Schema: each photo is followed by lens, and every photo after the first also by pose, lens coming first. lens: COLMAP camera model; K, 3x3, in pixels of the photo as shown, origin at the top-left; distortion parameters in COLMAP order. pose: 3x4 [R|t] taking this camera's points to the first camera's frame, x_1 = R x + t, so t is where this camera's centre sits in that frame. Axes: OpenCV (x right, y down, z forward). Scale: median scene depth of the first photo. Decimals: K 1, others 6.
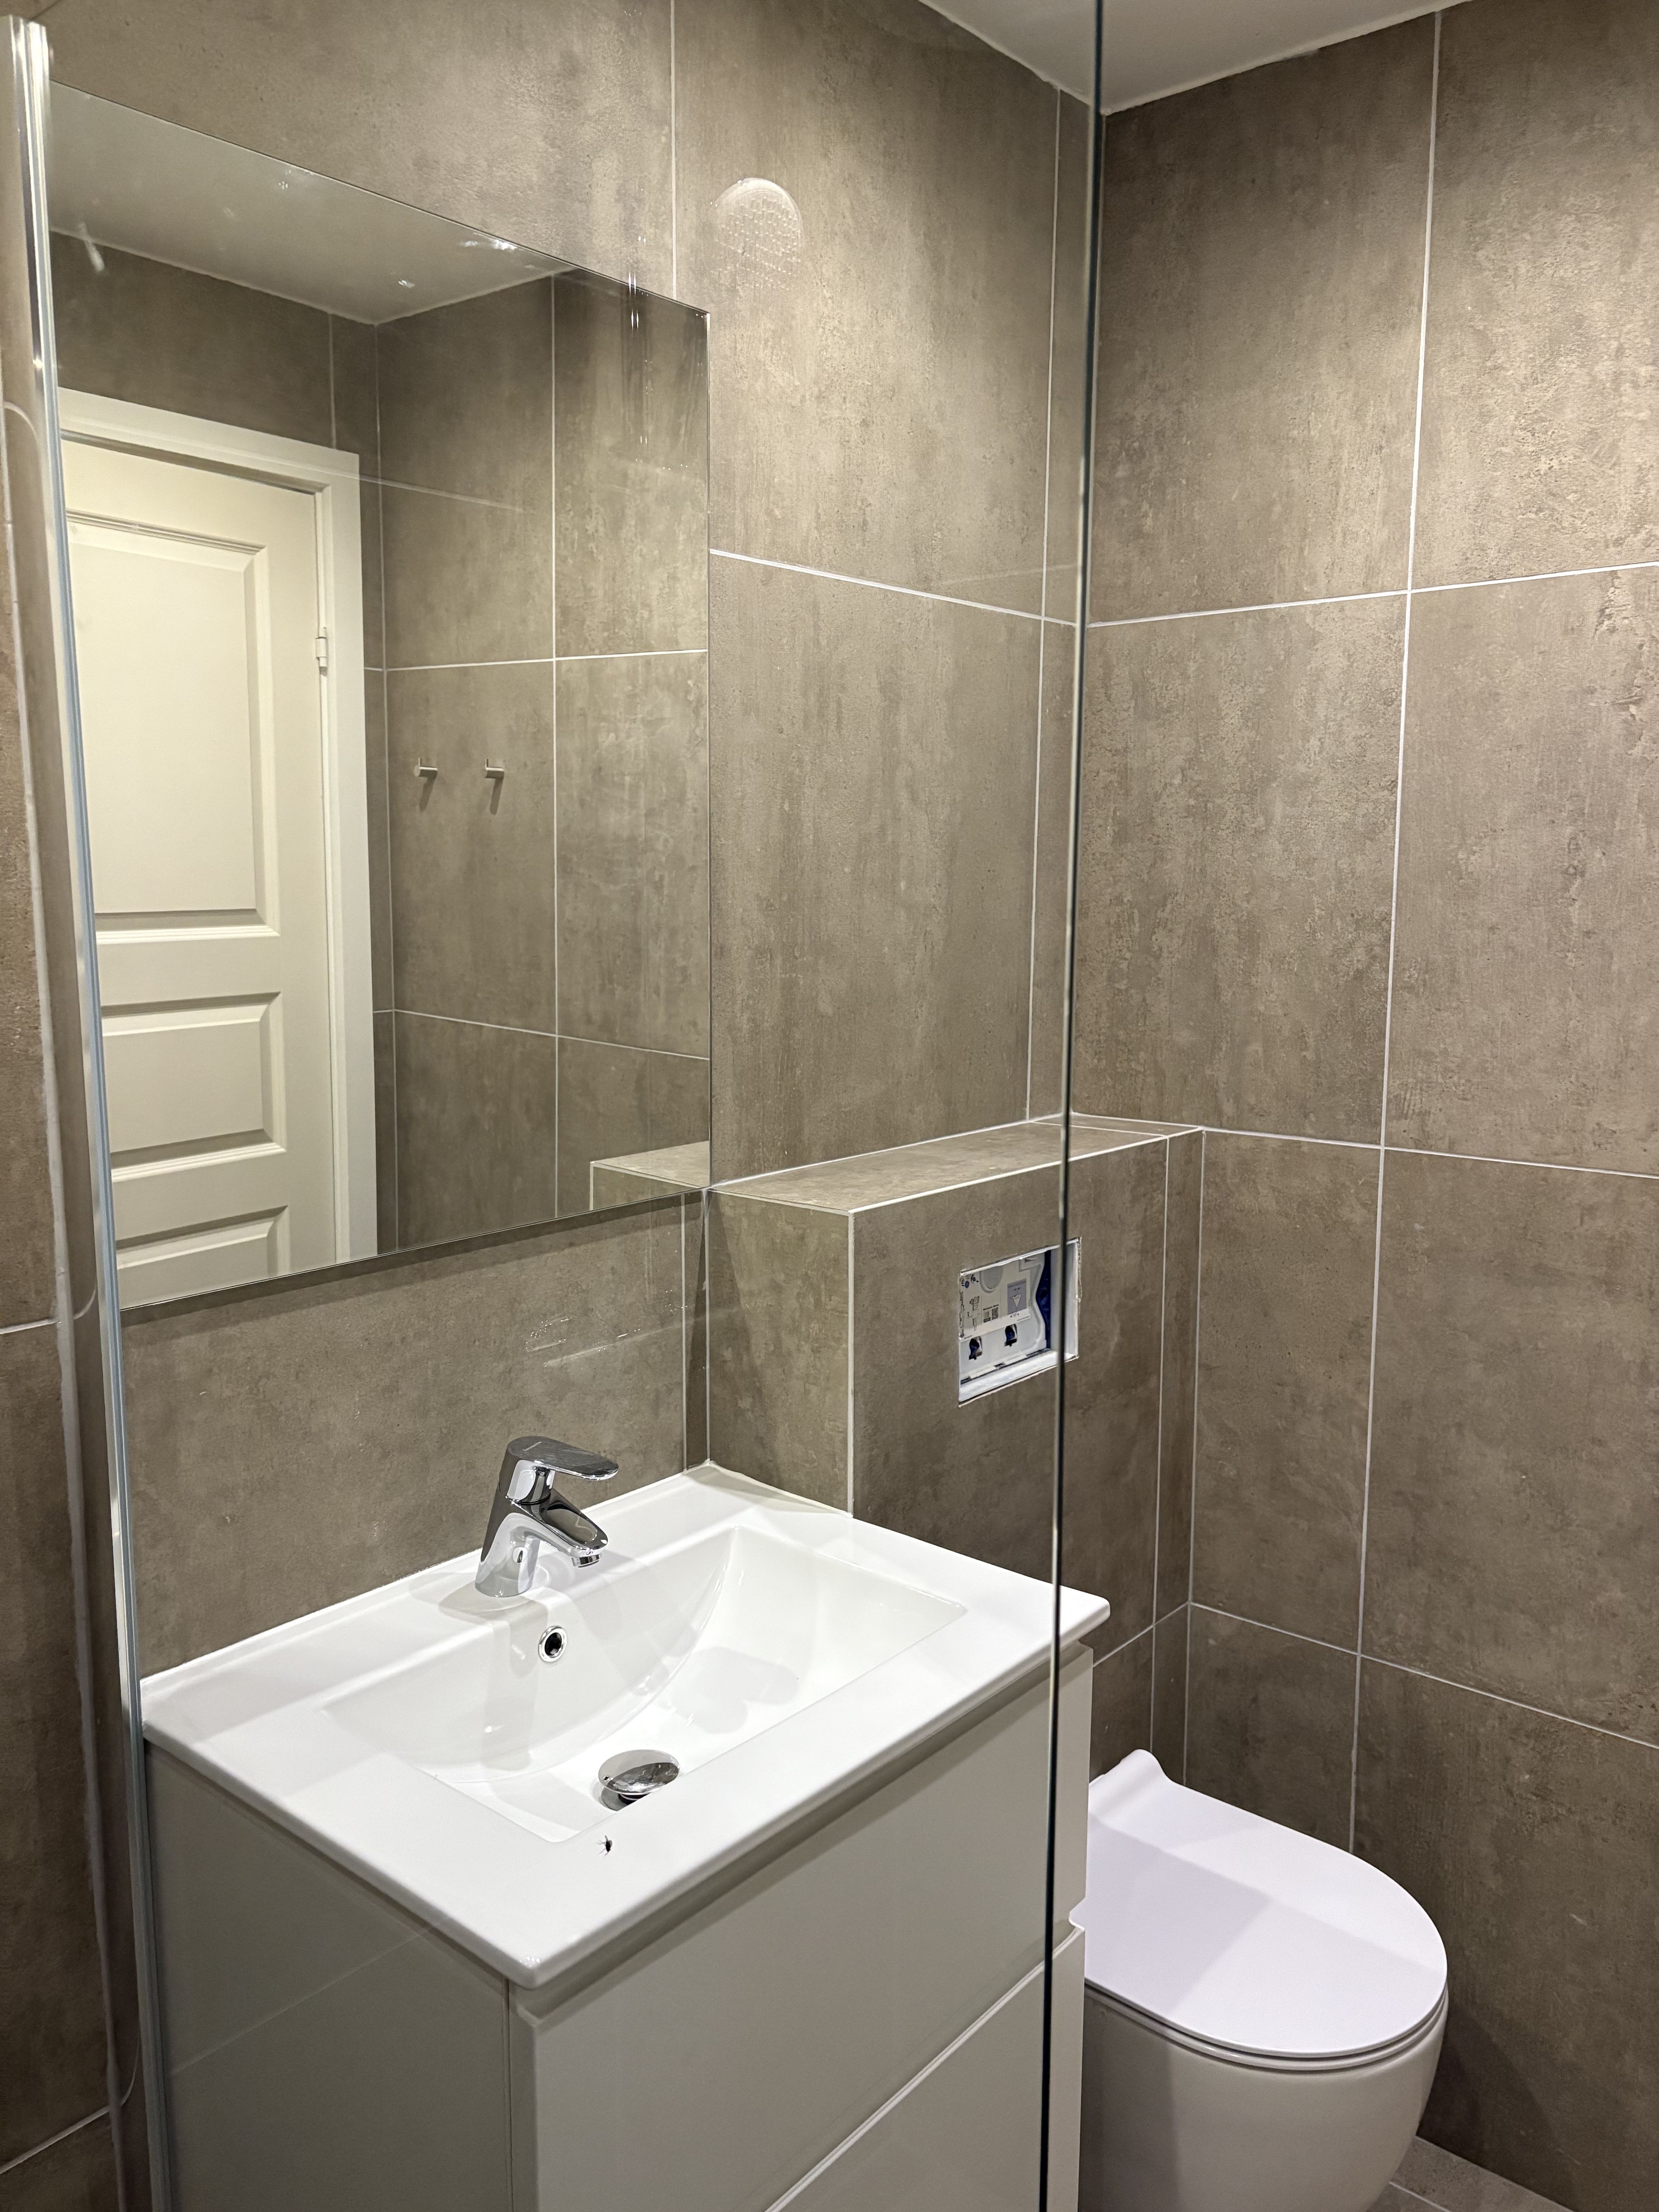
lens RADIAL K [[1677.9, 0, 830.1], [0, 1677.9, 1105.6], [0, 0, 1]] dist [-0.006504, -0.003465]
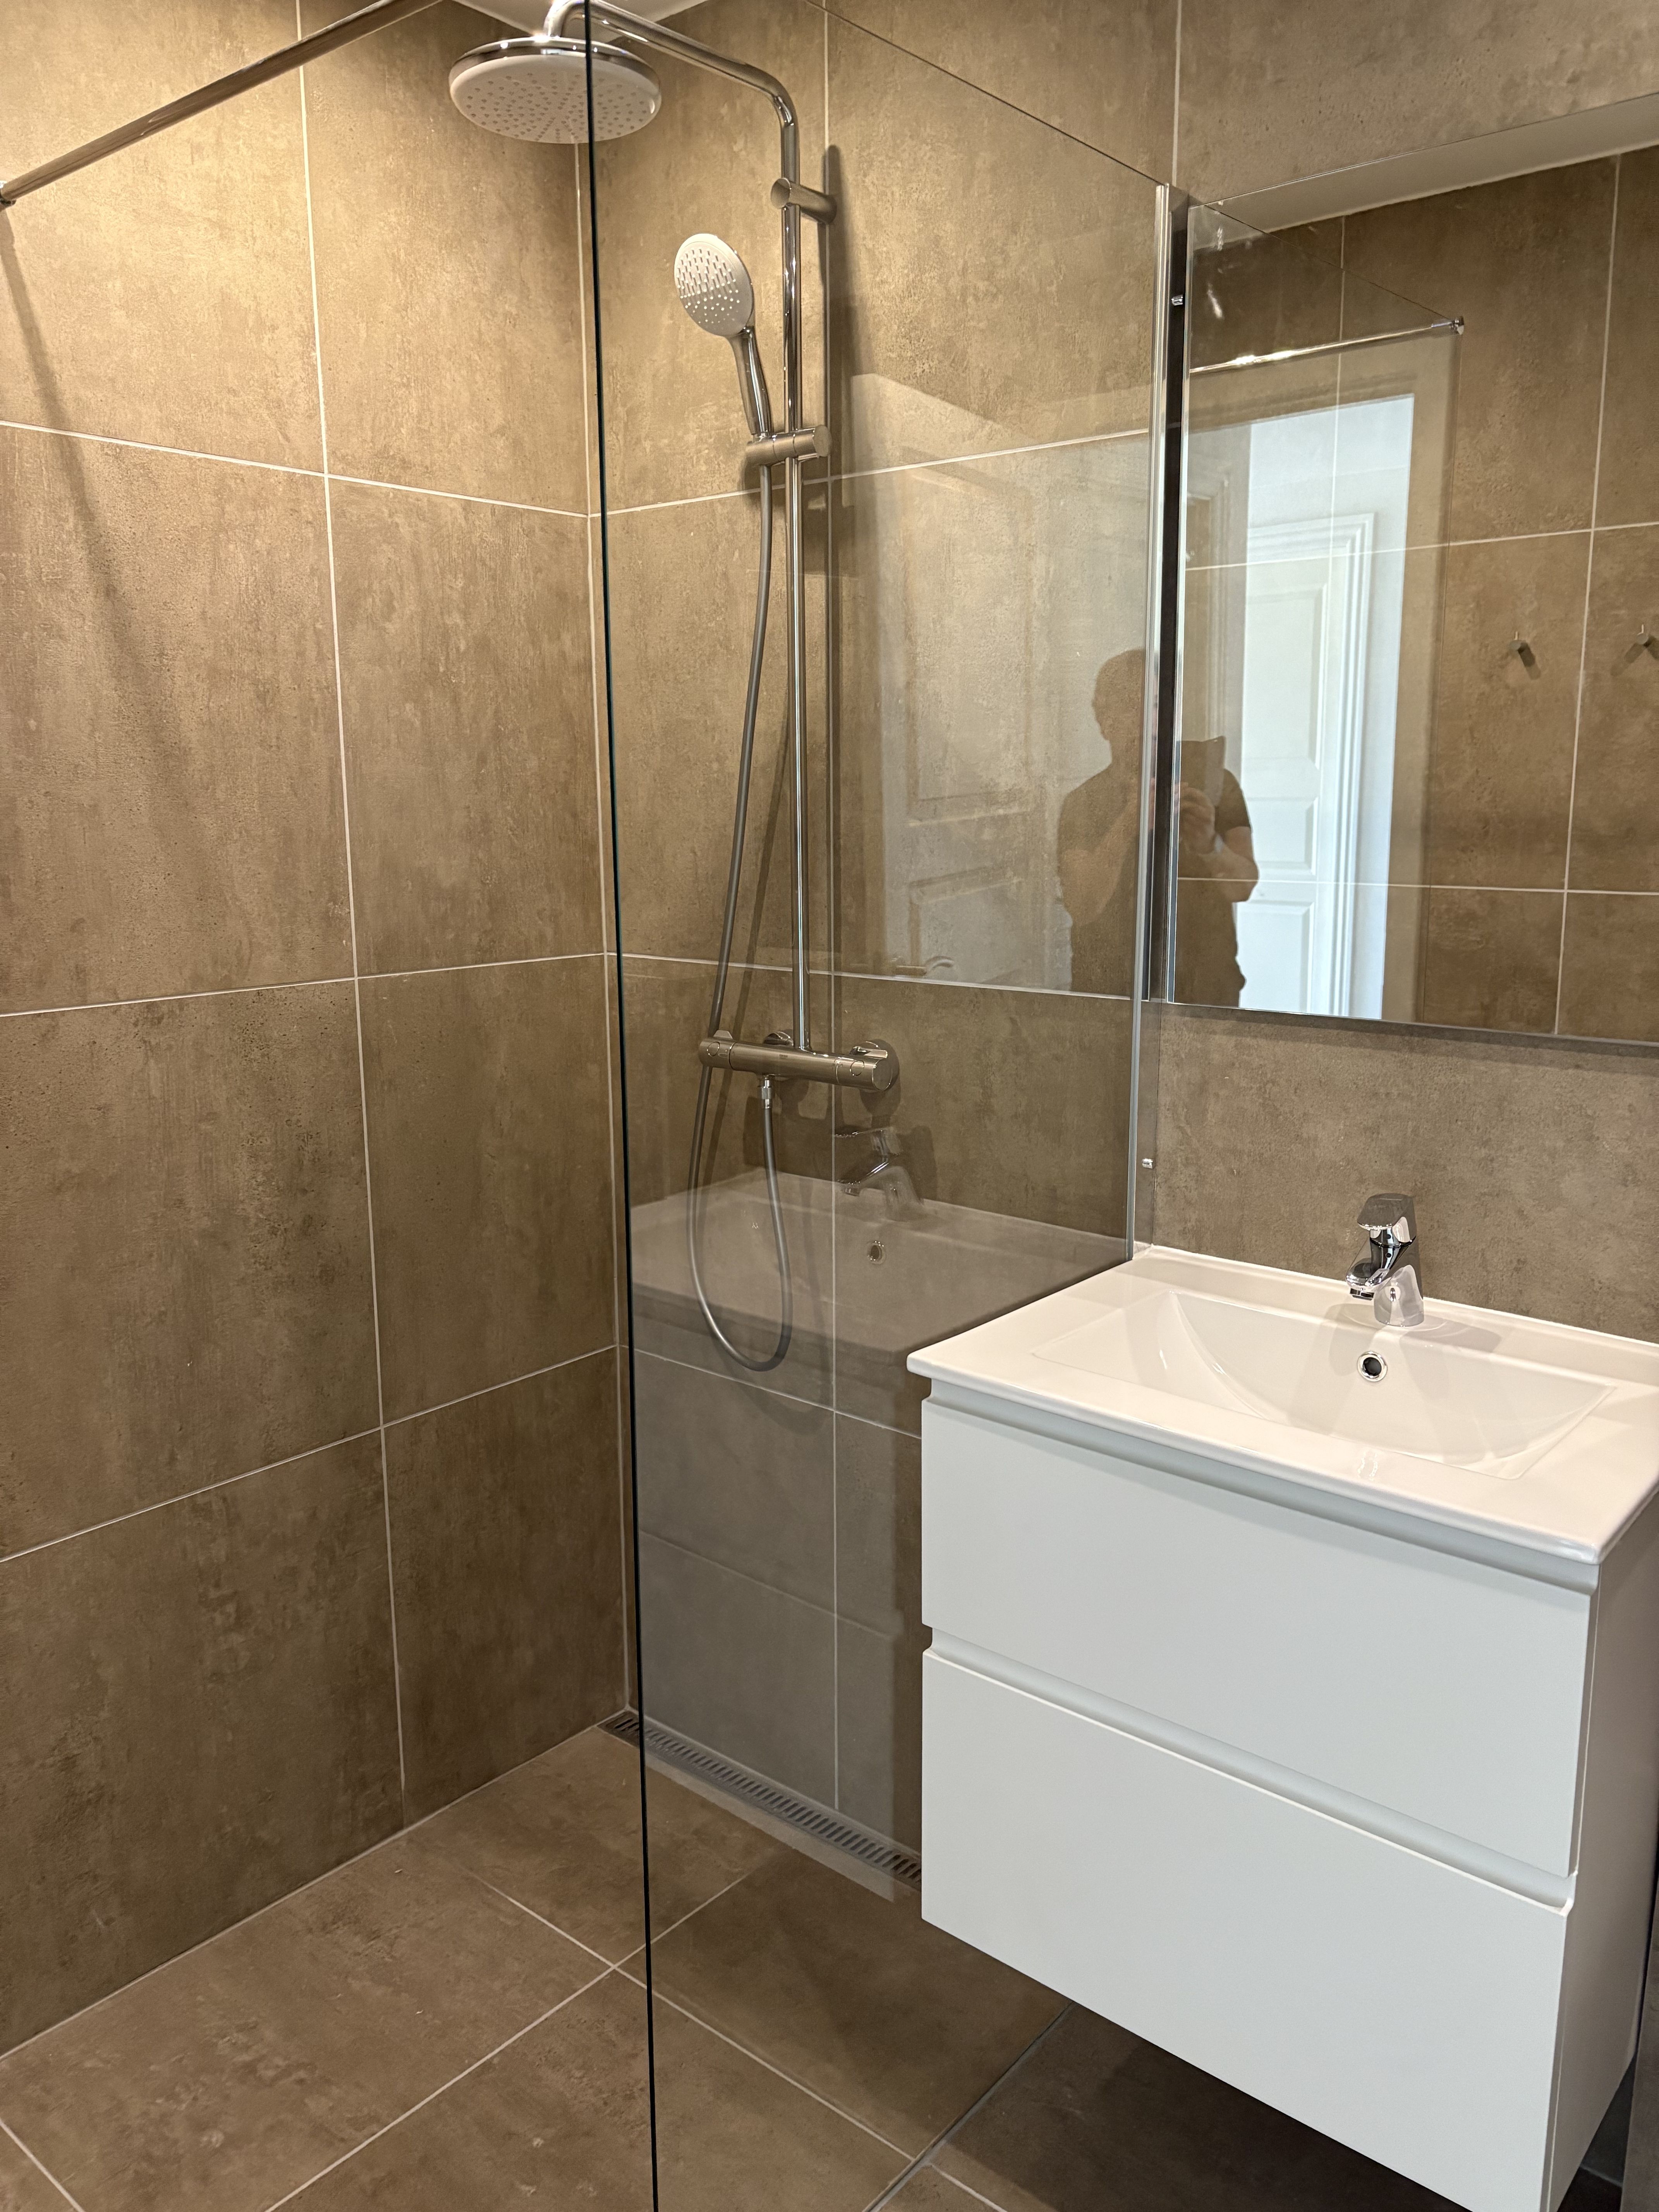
lens RADIAL K [[1677.9, 0, 829.9], [0, 1677.9, 1105.1], [0, 0, 1]] dist [-0.006504, -0.003465]
pose [[-0.008876, 0.184979, -0.982702, 0.984305], [-0.138815, 0.972998, 0.184406, -0.024284], [0.990279, 0.138050, 0.017042, 0.585989]]
